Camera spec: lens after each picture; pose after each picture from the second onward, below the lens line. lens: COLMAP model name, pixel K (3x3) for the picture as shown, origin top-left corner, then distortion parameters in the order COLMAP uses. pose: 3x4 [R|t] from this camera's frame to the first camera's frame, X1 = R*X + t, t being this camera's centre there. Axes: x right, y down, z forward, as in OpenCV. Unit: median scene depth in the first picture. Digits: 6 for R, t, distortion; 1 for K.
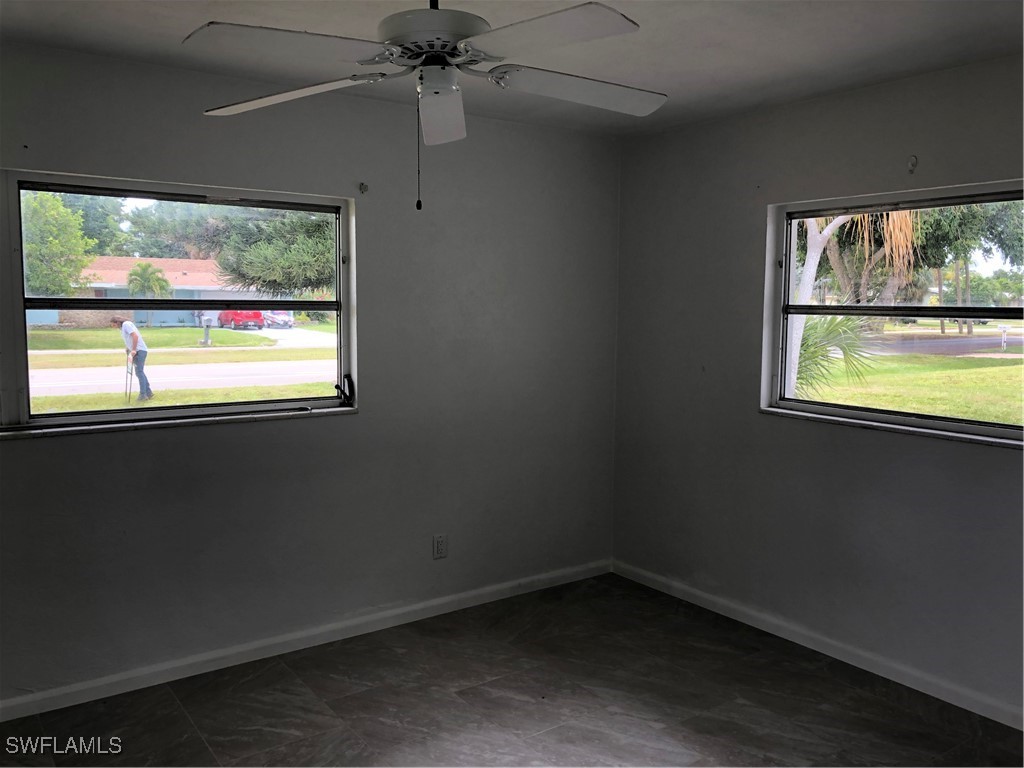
lens RADIAL K [[844.8, 0, 512.0], [0, 844.8, 384.0], [0, 0, 1]] dist [0.016966, 0.010663]
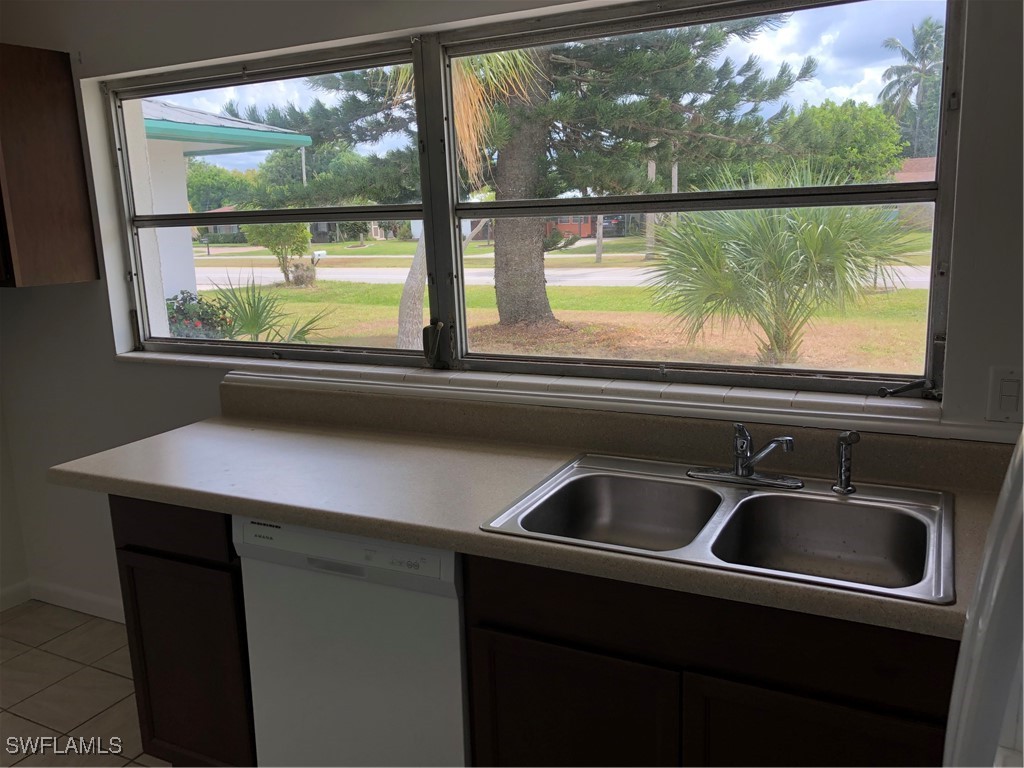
lens RADIAL K [[837.2, 0, 511.3], [0, 837.2, 379.2], [0, 0, 1]] dist [0.009827, -0.008755]
pose [[0.452474, 0.149112, -0.879223, 1.610788], [-0.044035, 0.988455, 0.144975, -0.102374], [0.890690, -0.026881, 0.453817, 1.347729]]
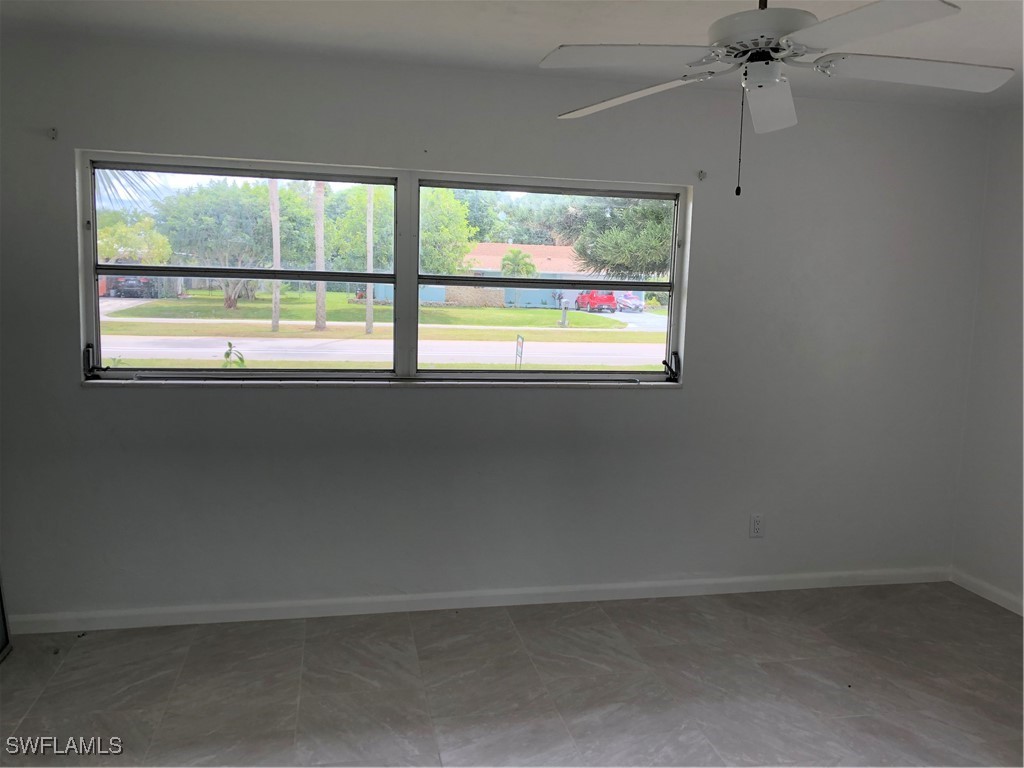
lens RADIAL K [[837.2, 0, 511.3], [0, 837.2, 379.2], [0, 0, 1]] dist [0.009827, -0.008755]
pose [[0.916630, 0.064894, -0.394435, 0.035120], [-0.060293, 0.997891, 0.024062, 0.010860], [0.395164, 0.001726, 0.918609, -0.054089]]
